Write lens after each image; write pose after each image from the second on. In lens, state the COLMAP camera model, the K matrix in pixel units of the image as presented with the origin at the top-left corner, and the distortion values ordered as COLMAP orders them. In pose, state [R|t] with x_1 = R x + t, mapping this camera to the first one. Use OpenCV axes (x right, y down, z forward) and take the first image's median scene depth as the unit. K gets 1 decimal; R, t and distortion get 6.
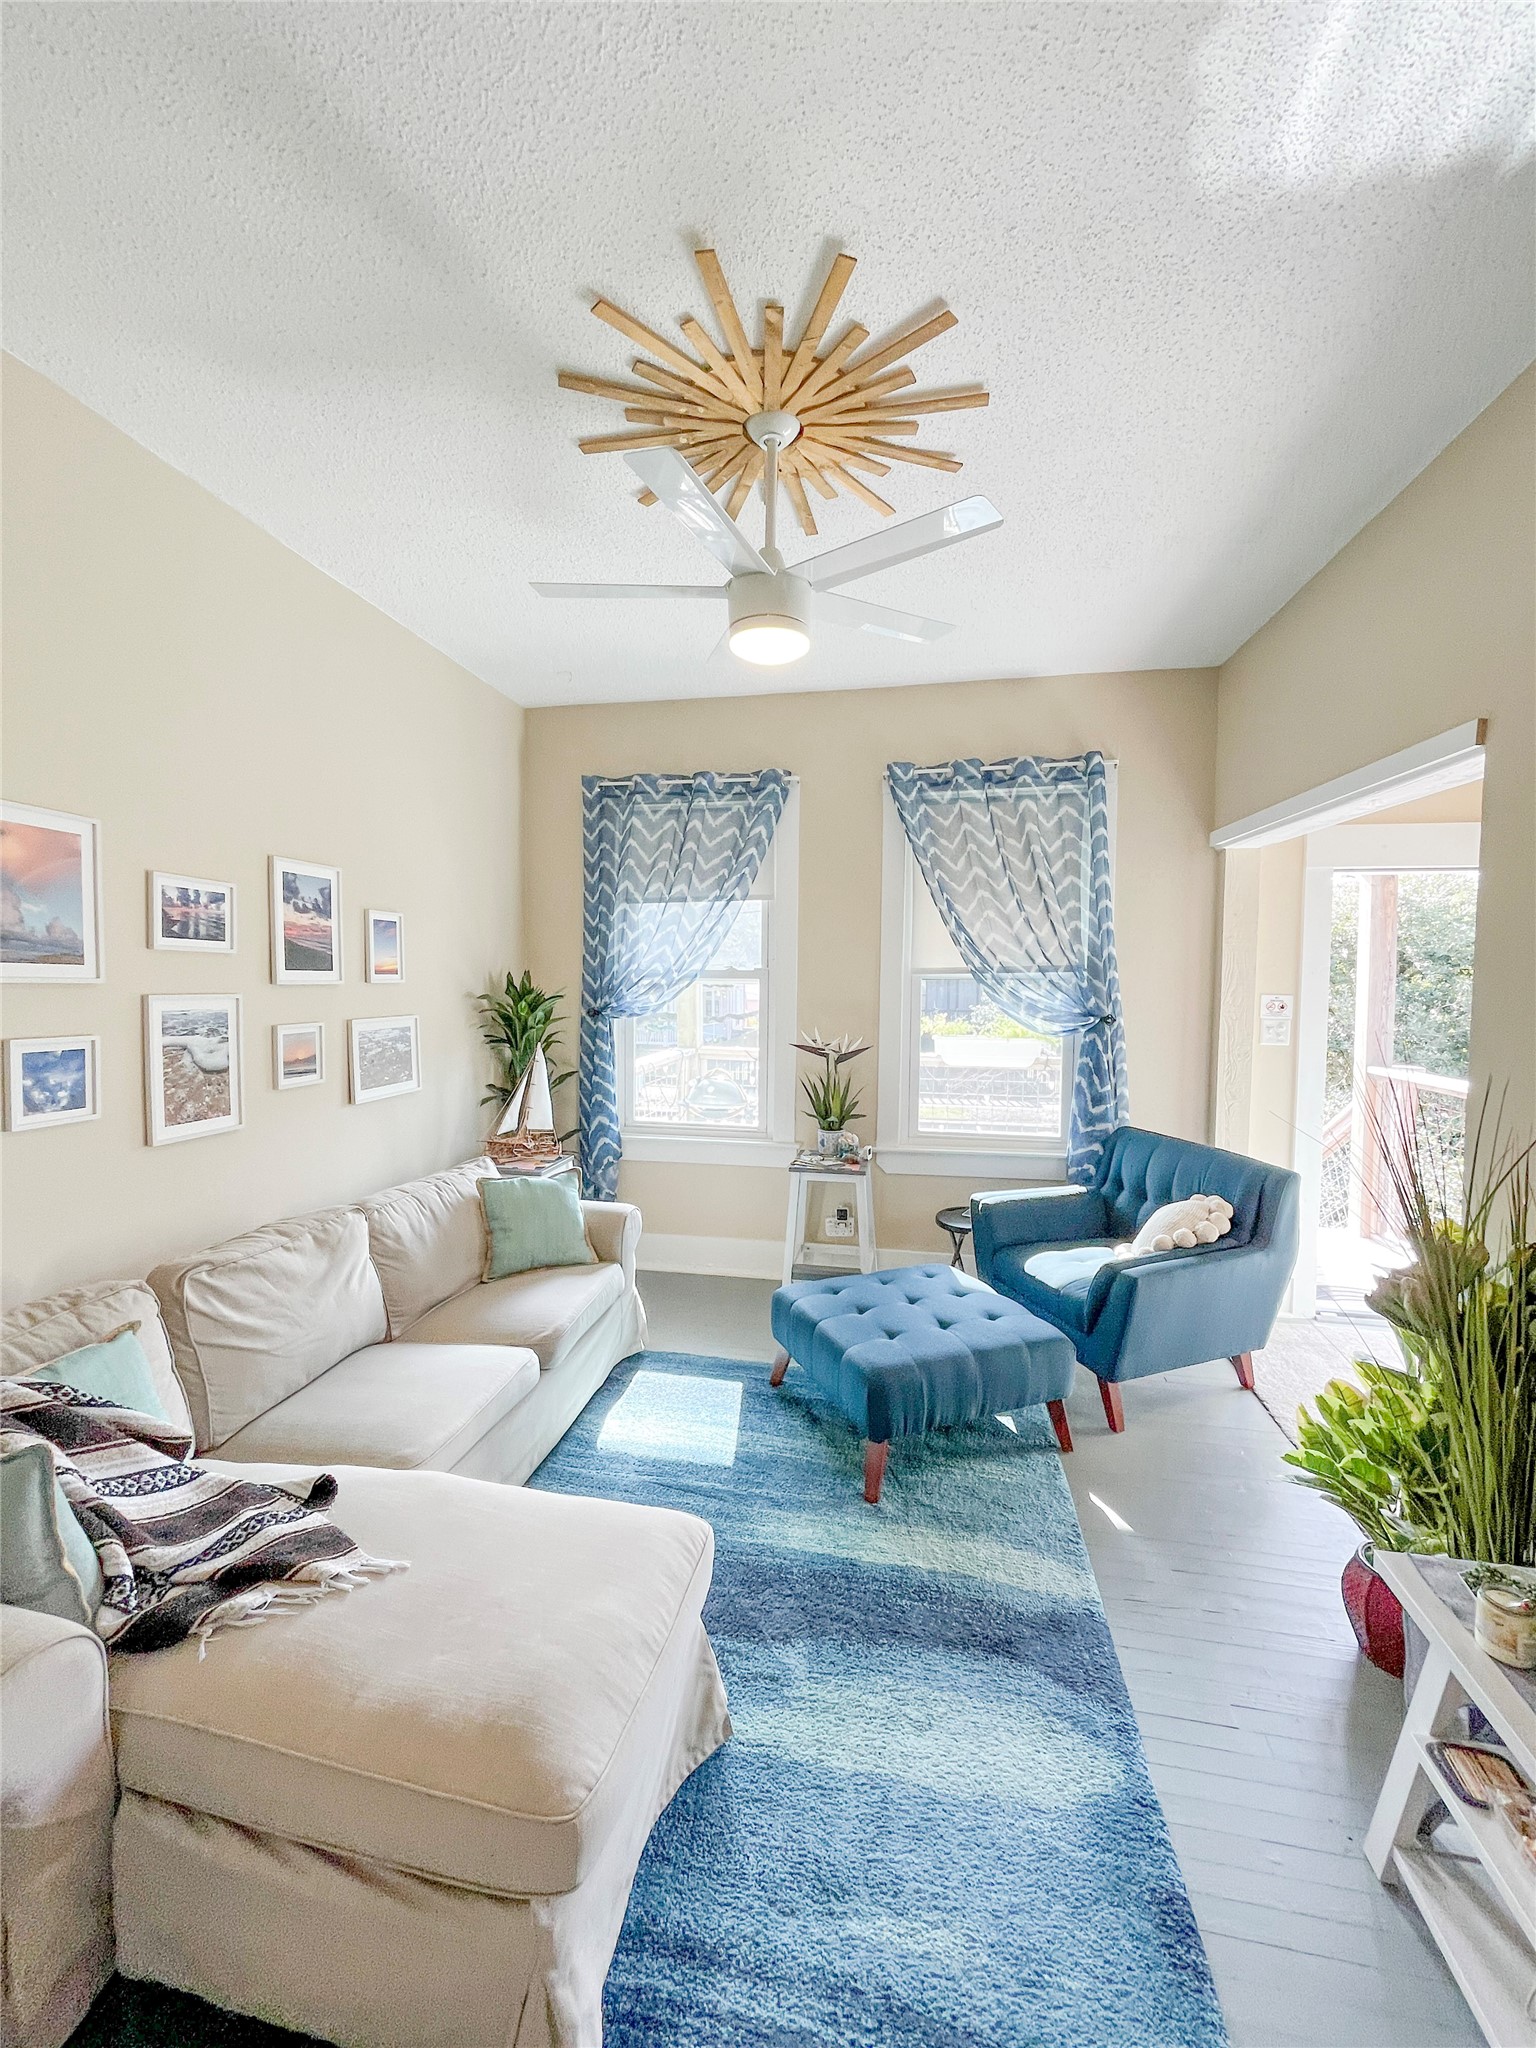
lens RADIAL K [[824.6, 0, 771.3], [0, 824.6, 1026.4], [0, 0, 1]] dist [-0.003568, -0.000125]
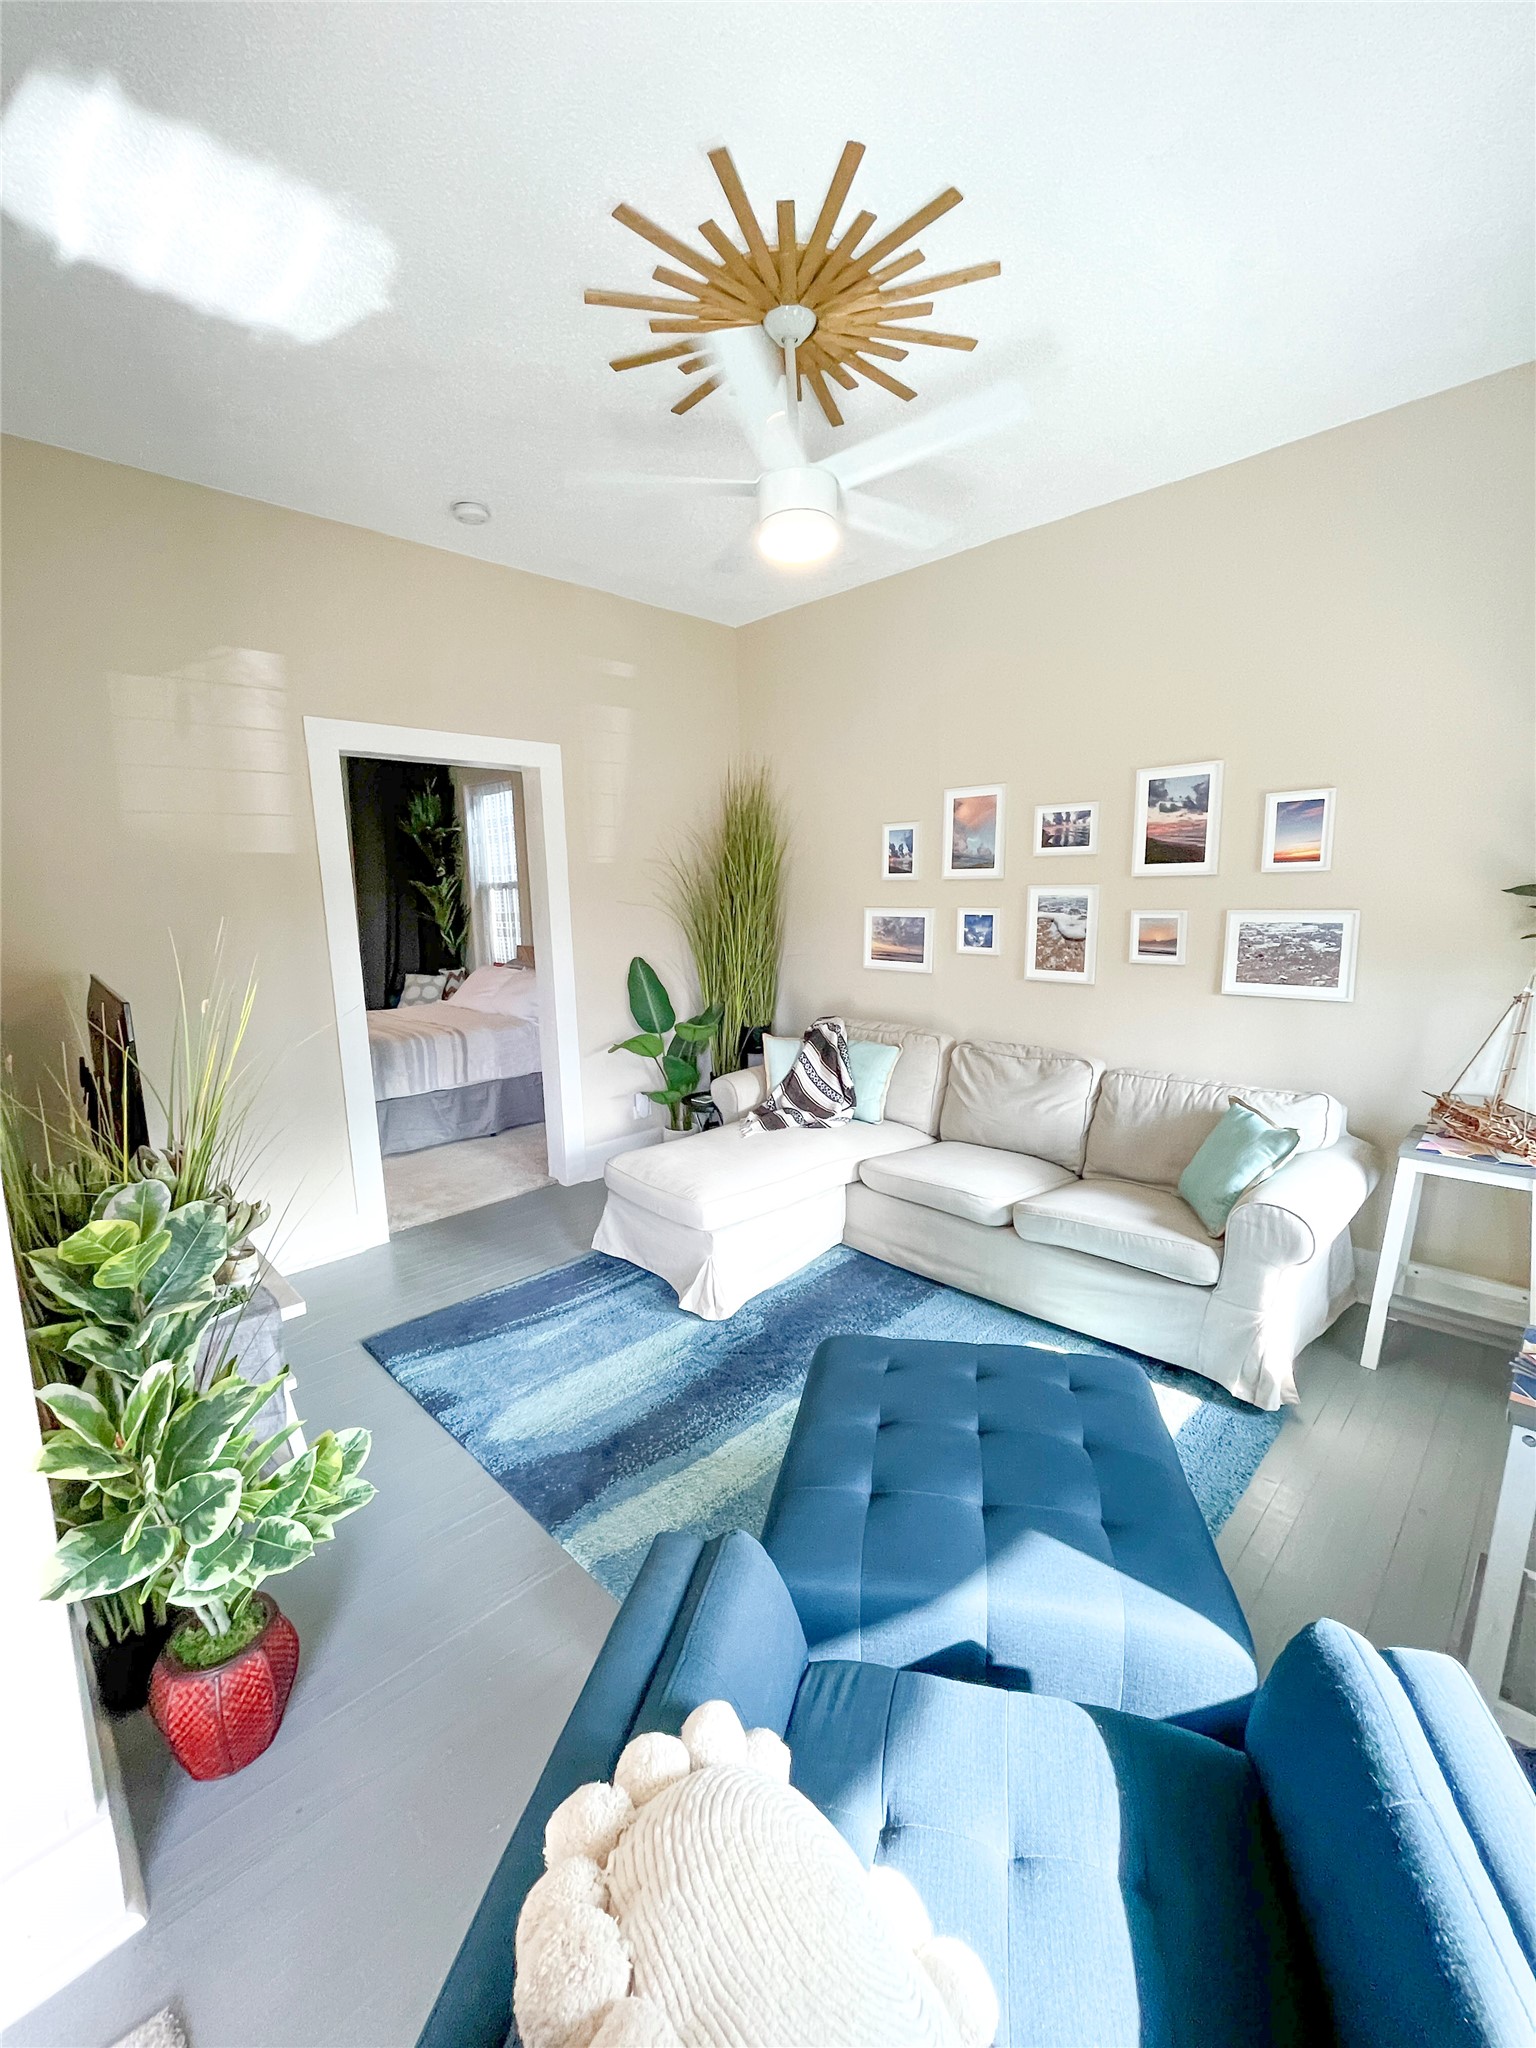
lens RADIAL K [[824.6, 0, 774.4], [0, 824.6, 1018.2], [0, 0, 1]] dist [-0.003568, -0.000125]
pose [[-0.561108, 0.125627, -0.818154, 0.814339], [-0.036068, 0.983766, 0.175793, -0.043939], [0.826956, 0.128149, -0.547468, 1.391878]]
